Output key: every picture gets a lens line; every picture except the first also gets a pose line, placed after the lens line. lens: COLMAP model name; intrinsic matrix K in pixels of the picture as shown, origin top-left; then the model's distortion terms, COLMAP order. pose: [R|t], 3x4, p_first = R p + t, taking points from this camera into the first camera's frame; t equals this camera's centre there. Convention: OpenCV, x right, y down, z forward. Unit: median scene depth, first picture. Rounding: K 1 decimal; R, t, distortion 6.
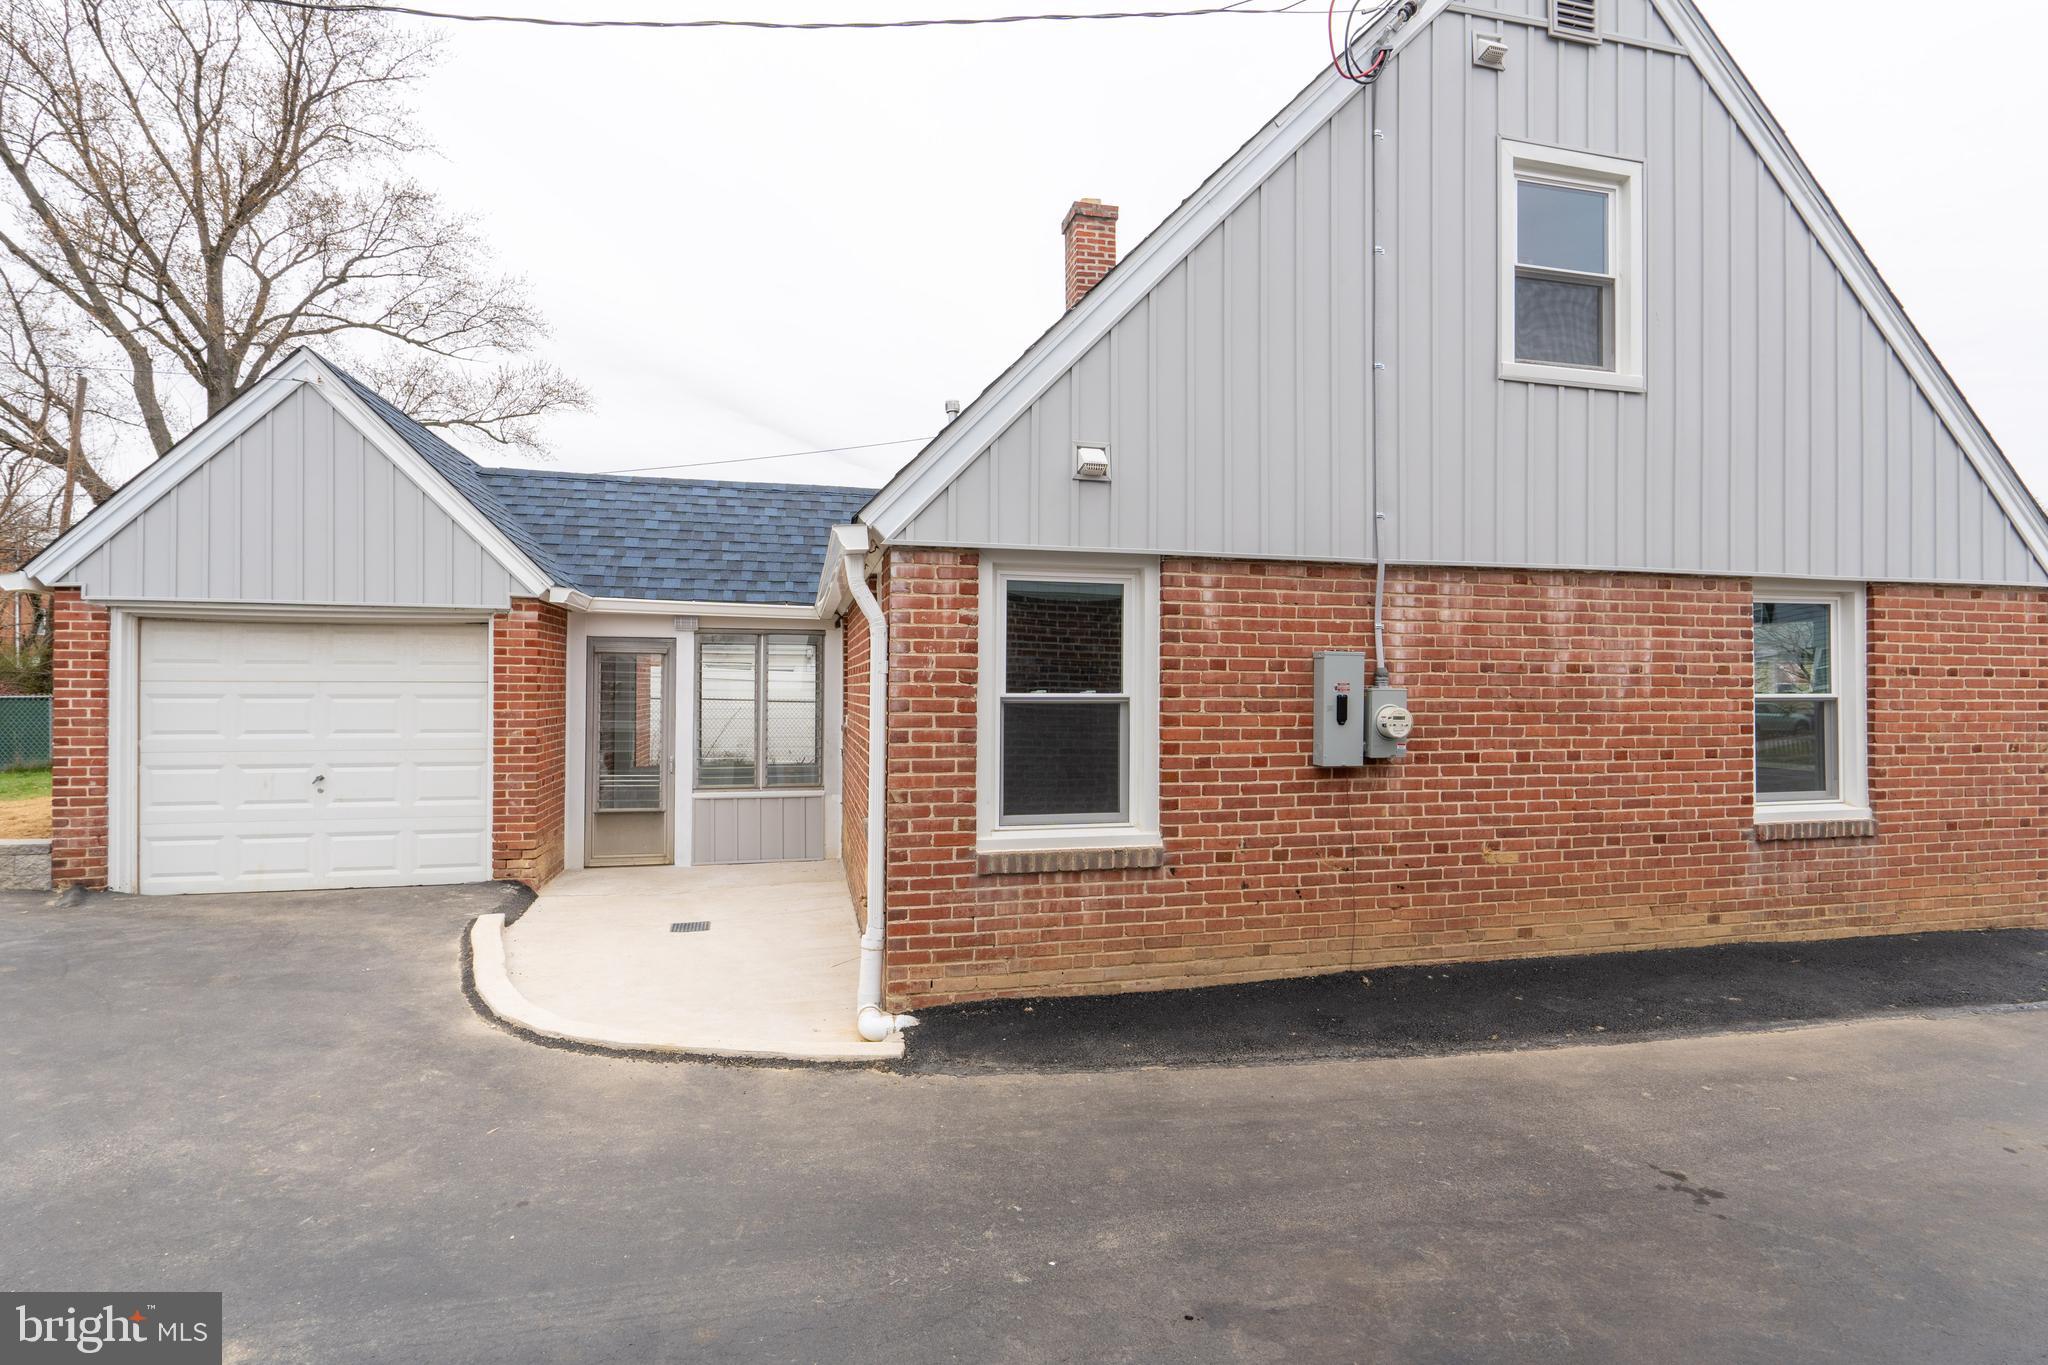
lens RADIAL K [[945.6, 0, 1021.0], [0, 945.6, 684.5], [0, 0, 1]] dist [-0.003882, -0.000844]
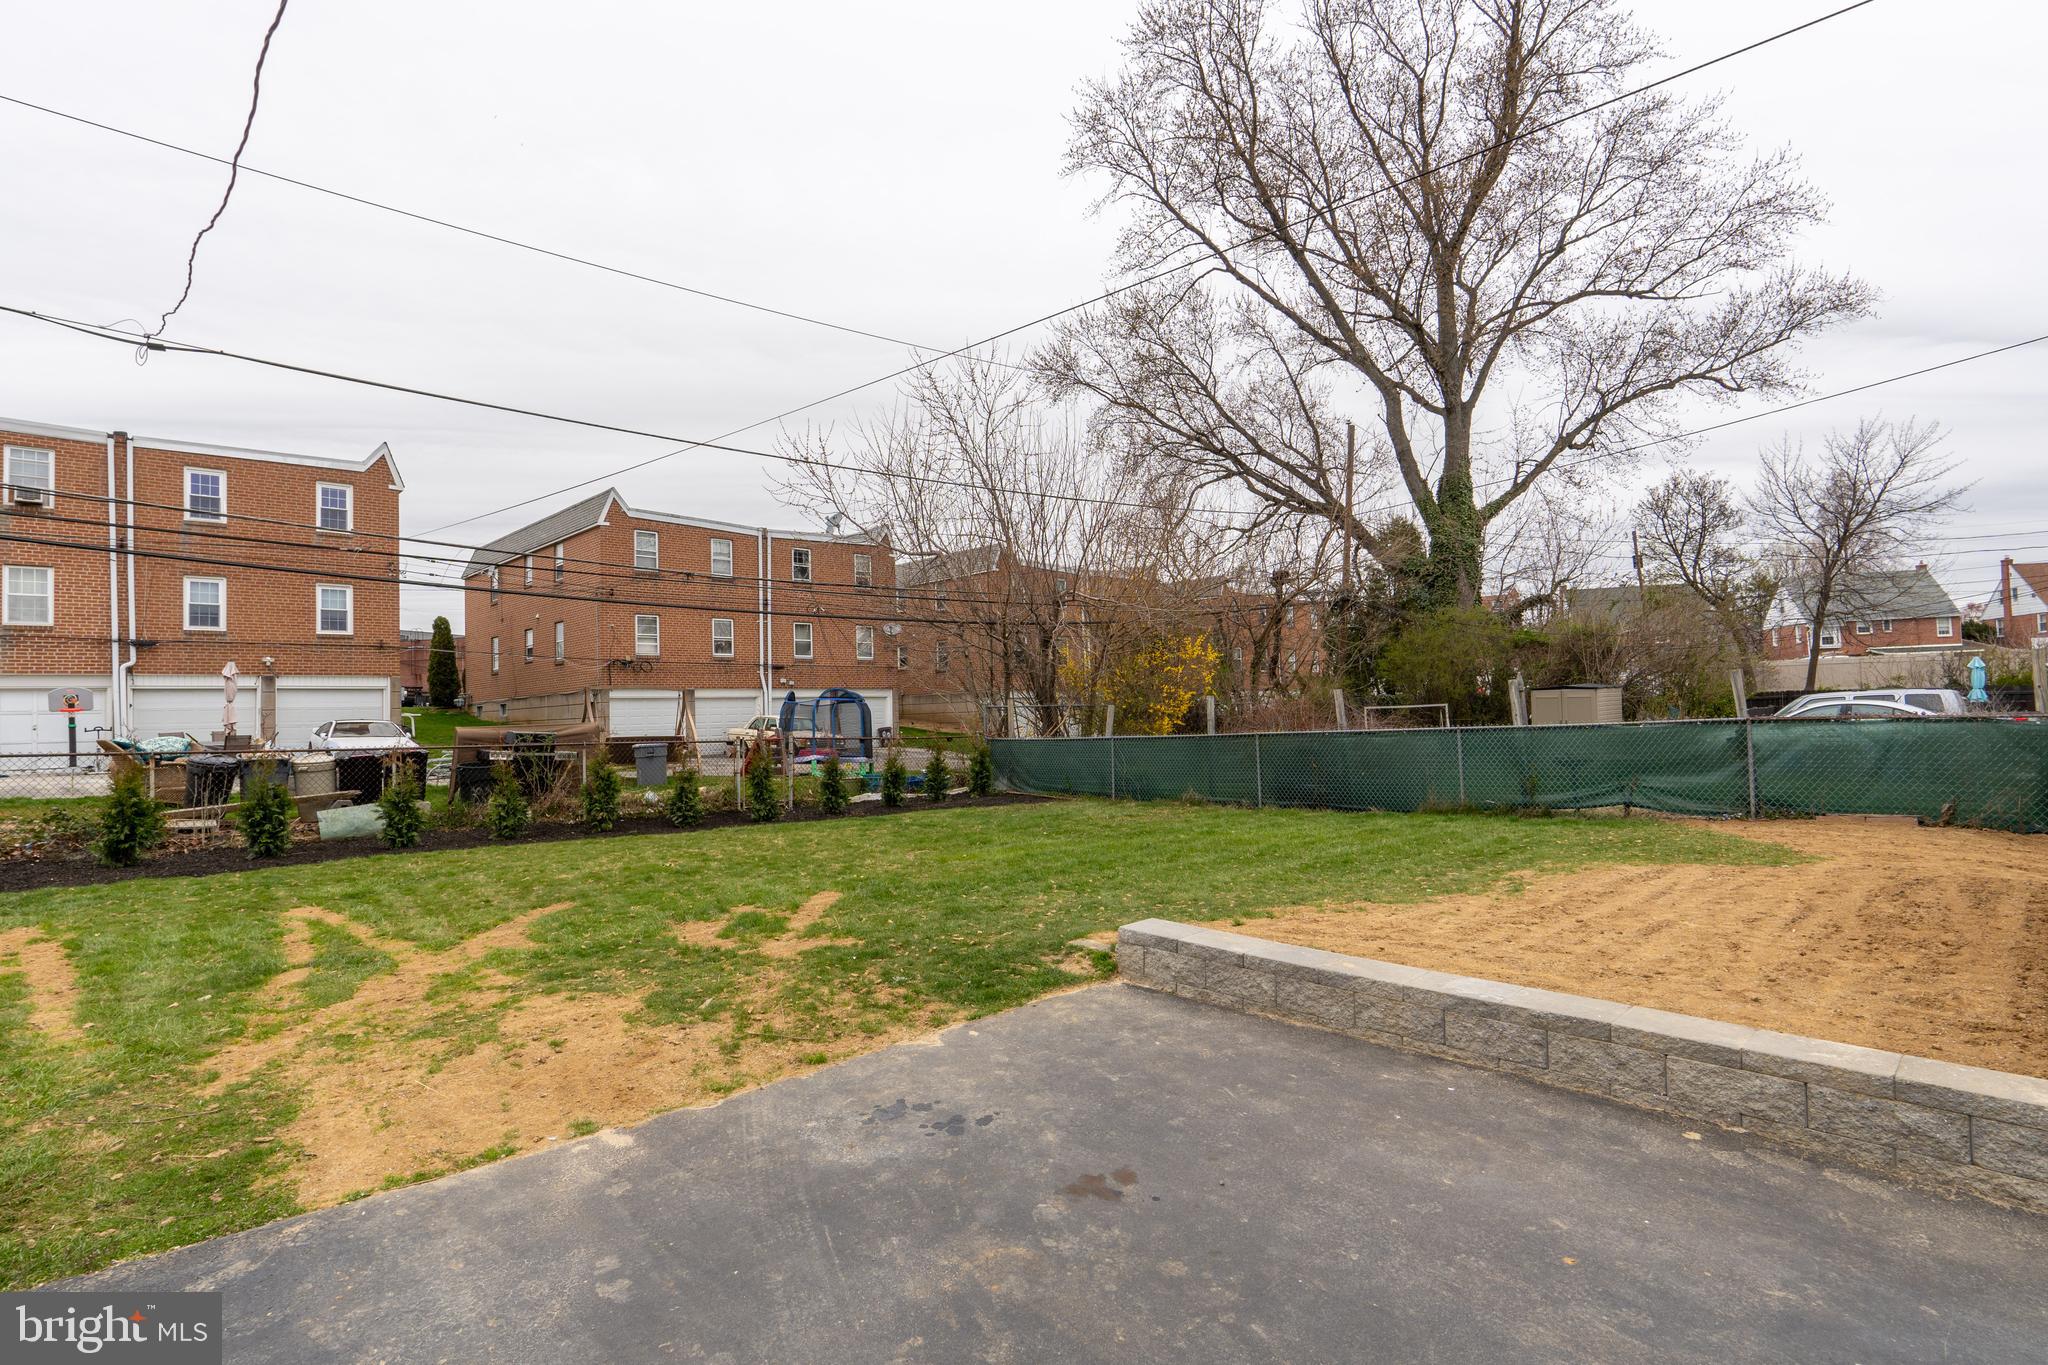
lens RADIAL K [[993.5, 0, 1020.6], [0, 993.5, 680.0], [0, 0, 1]] dist [-0.004454, -0.001310]
pose [[0.511164, -0.052982, -0.857849, -0.885200], [0.035299, 0.998550, -0.040638, -0.016778], [0.858758, -0.009509, 0.512293, 0.353895]]
